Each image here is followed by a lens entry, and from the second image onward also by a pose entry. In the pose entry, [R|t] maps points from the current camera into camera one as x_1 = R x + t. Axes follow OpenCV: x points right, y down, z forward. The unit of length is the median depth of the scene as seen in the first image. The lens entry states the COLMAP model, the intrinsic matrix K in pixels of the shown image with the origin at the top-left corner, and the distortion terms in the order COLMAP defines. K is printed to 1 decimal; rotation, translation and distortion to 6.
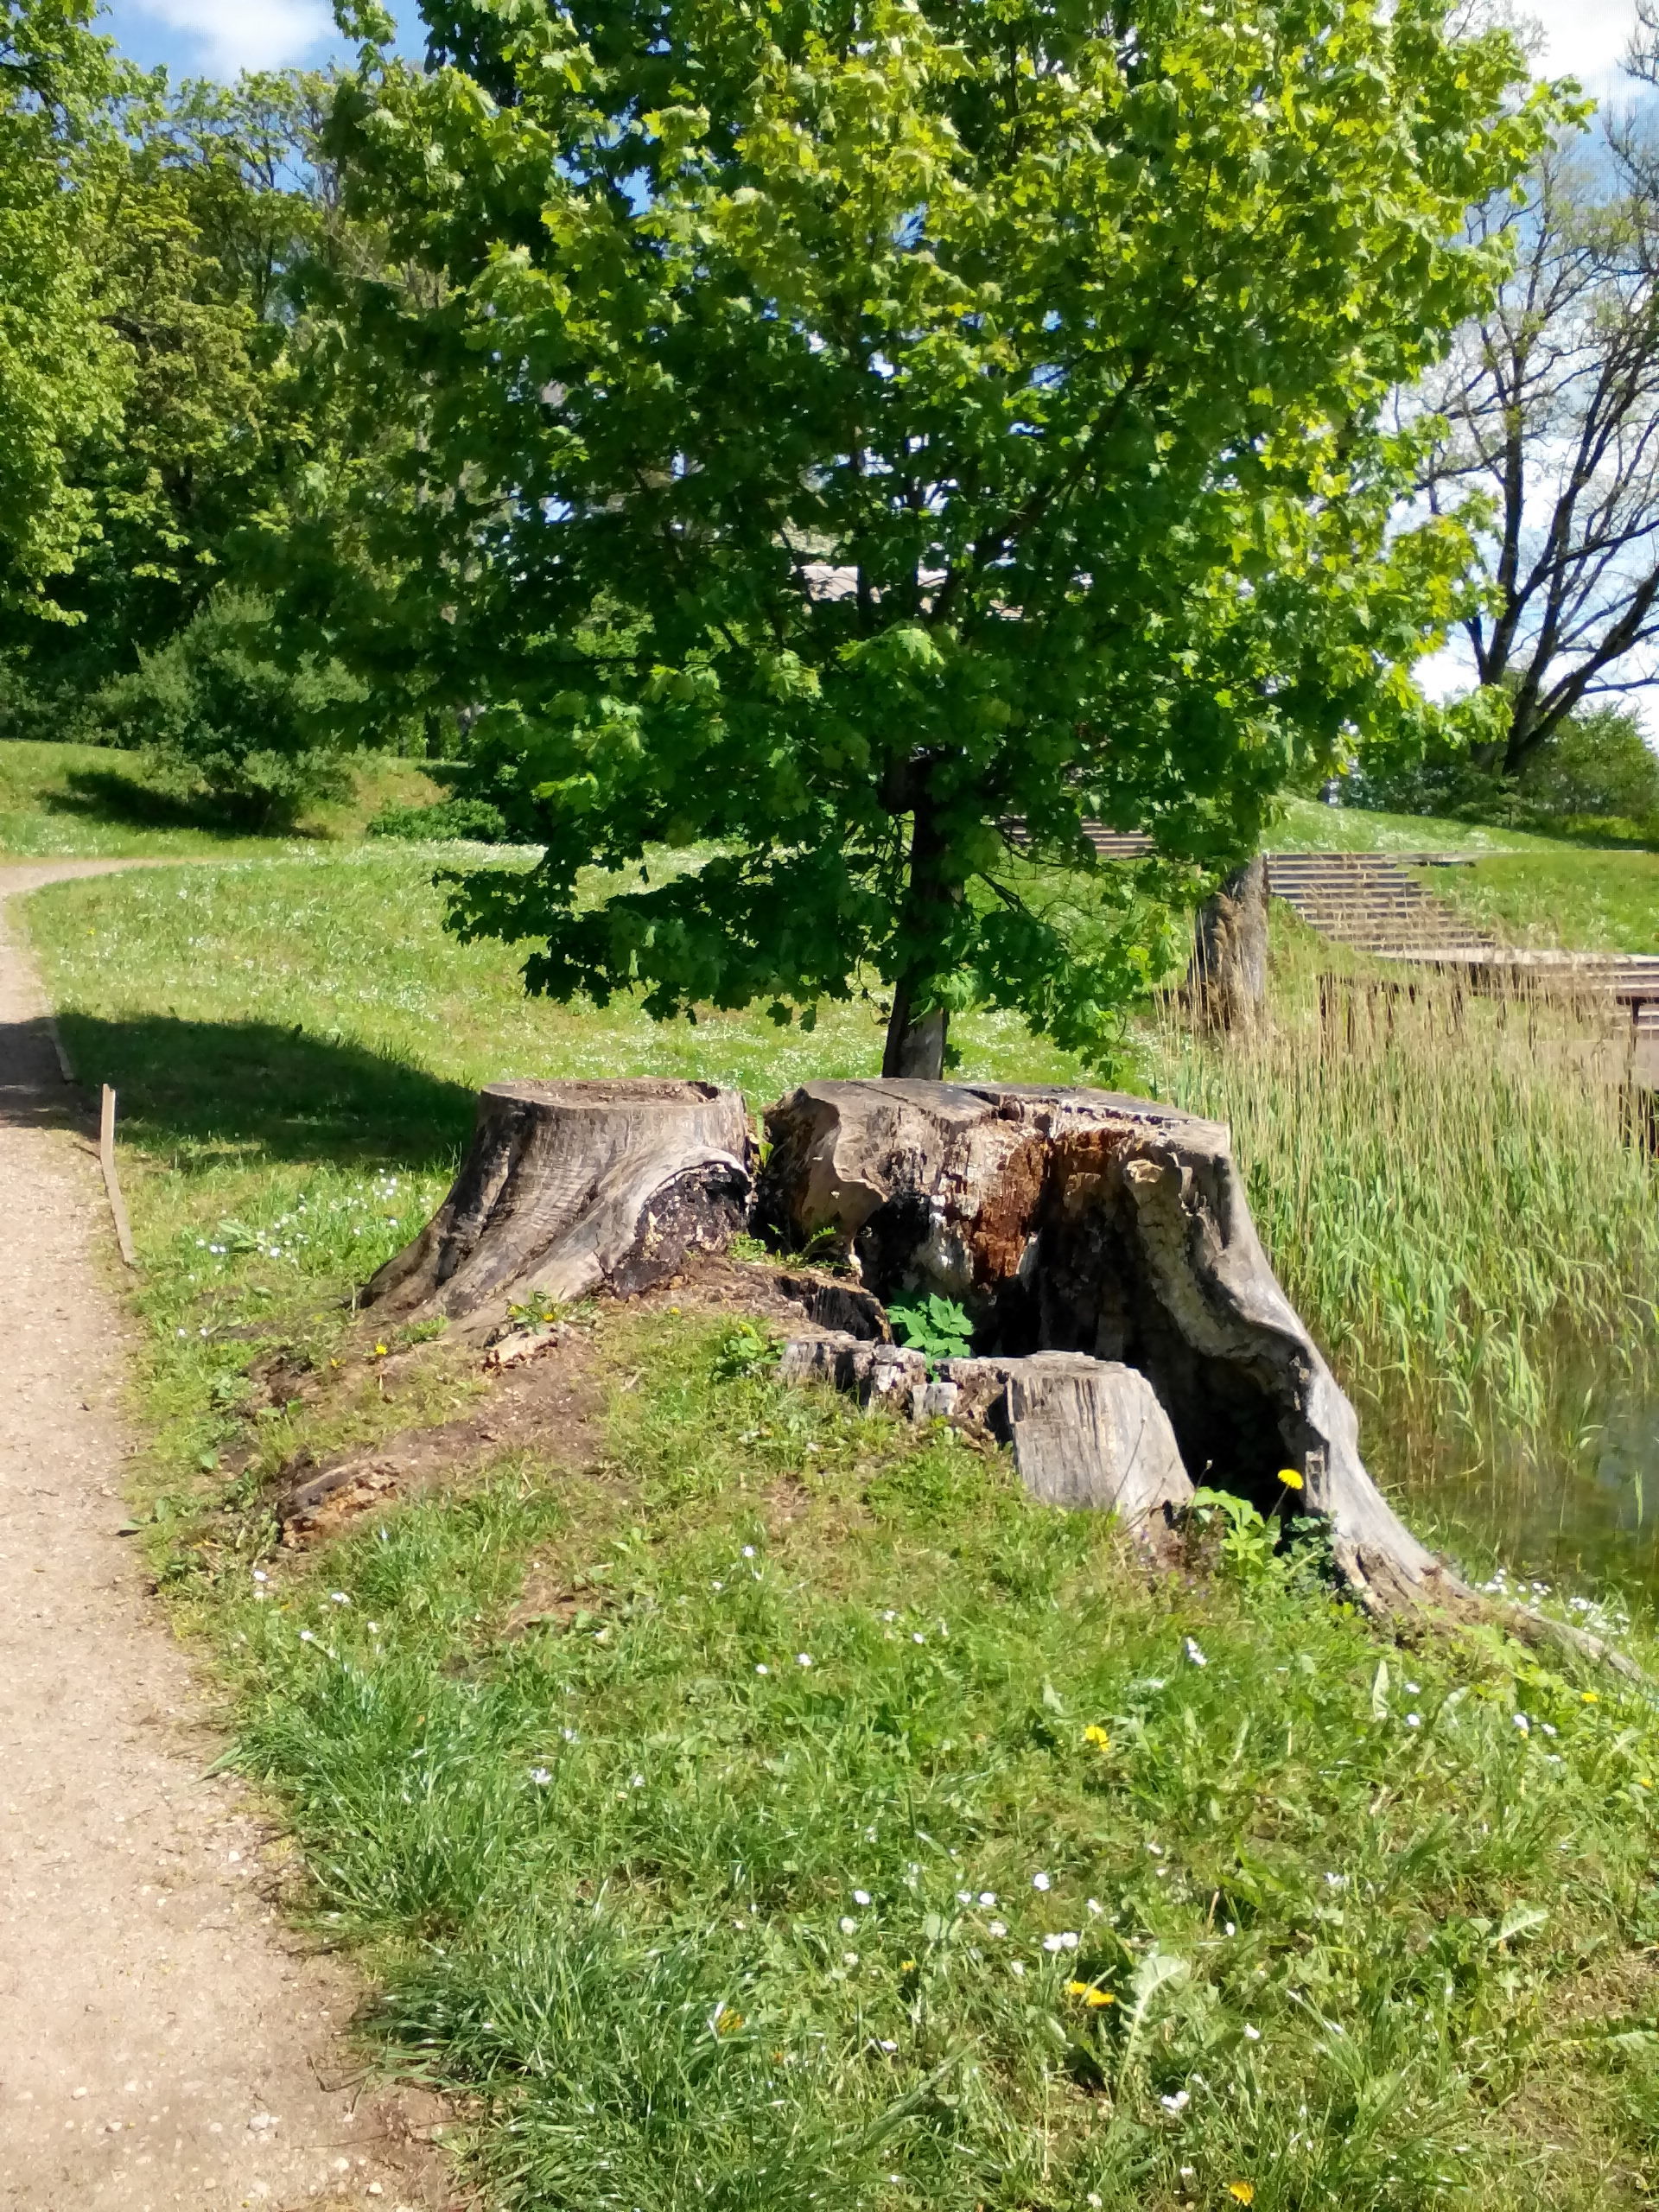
lens RADIAL K [[1979.1, 0, 828.1], [0, 1979.1, 1104.5], [0, 0, 1]] dist [0.020018, 0.009919]
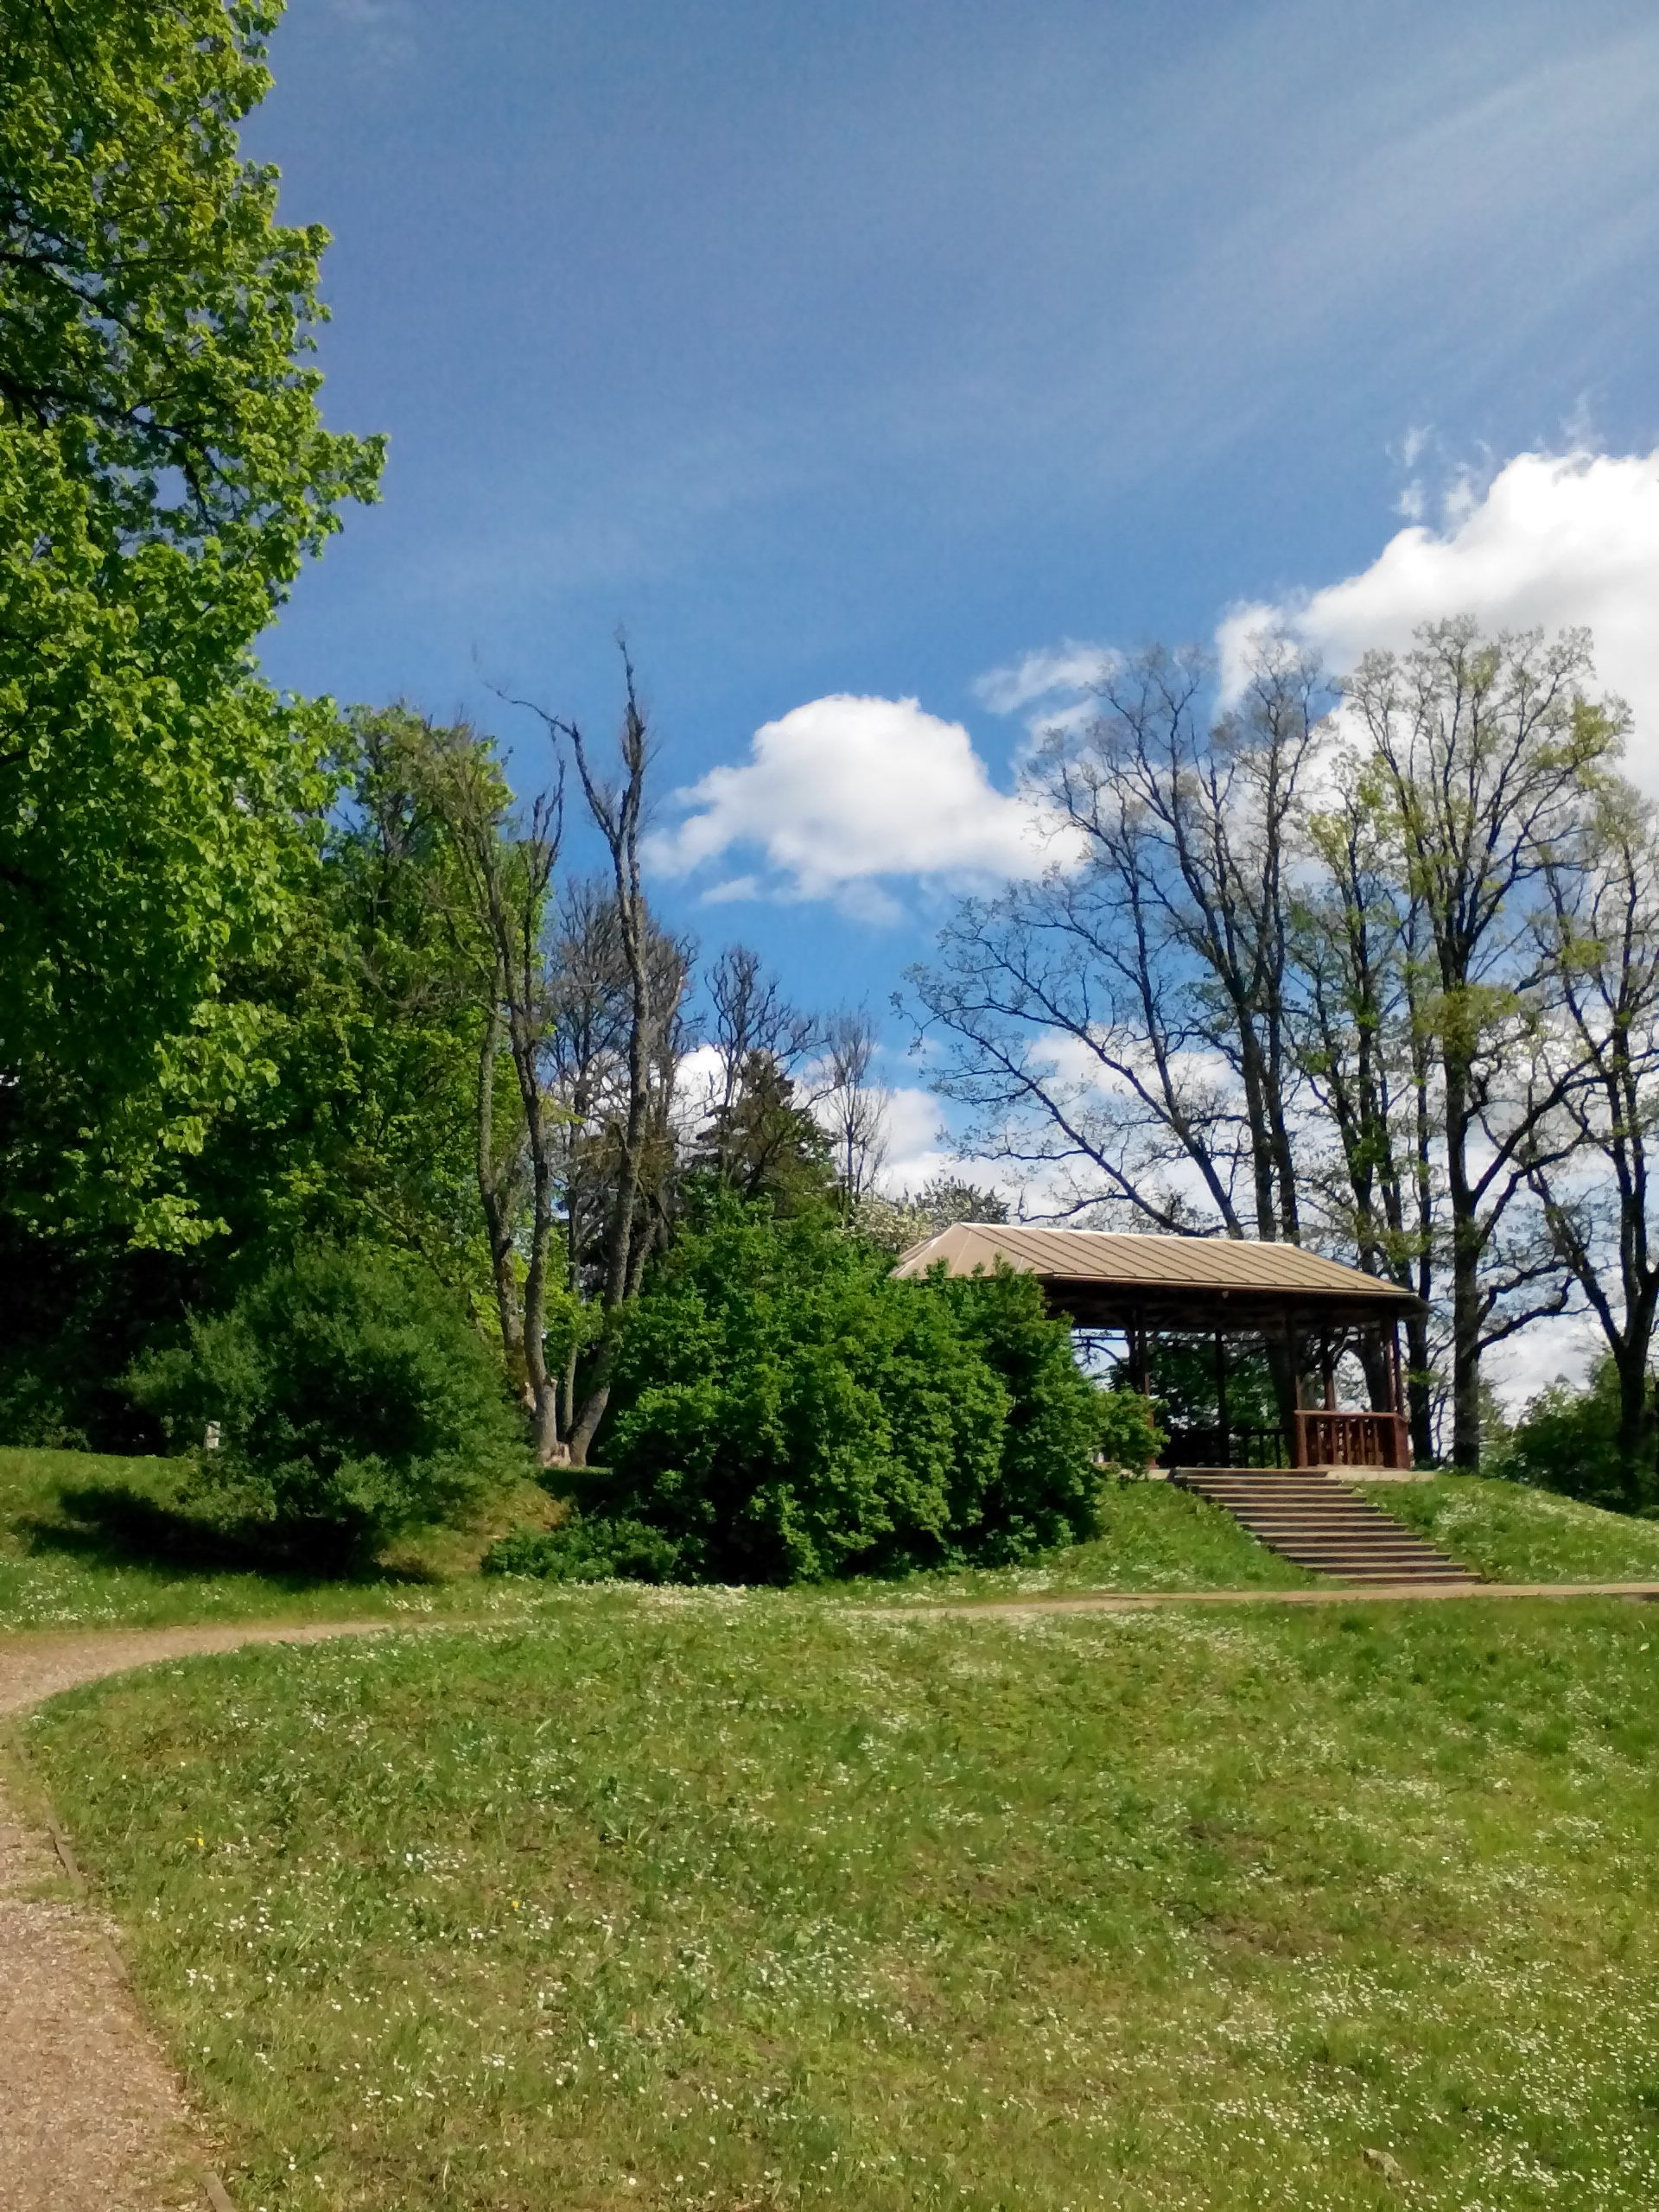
lens RADIAL K [[1979.1, 0, 829.3], [0, 1979.1, 1108.8], [0, 0, 1]] dist [0.020018, 0.009919]
pose [[0.999125, -0.002787, 0.041722, -0.147350], [0.016672, 0.941588, -0.336355, -0.056408], [-0.038347, 0.336757, 0.940811, 0.300286]]
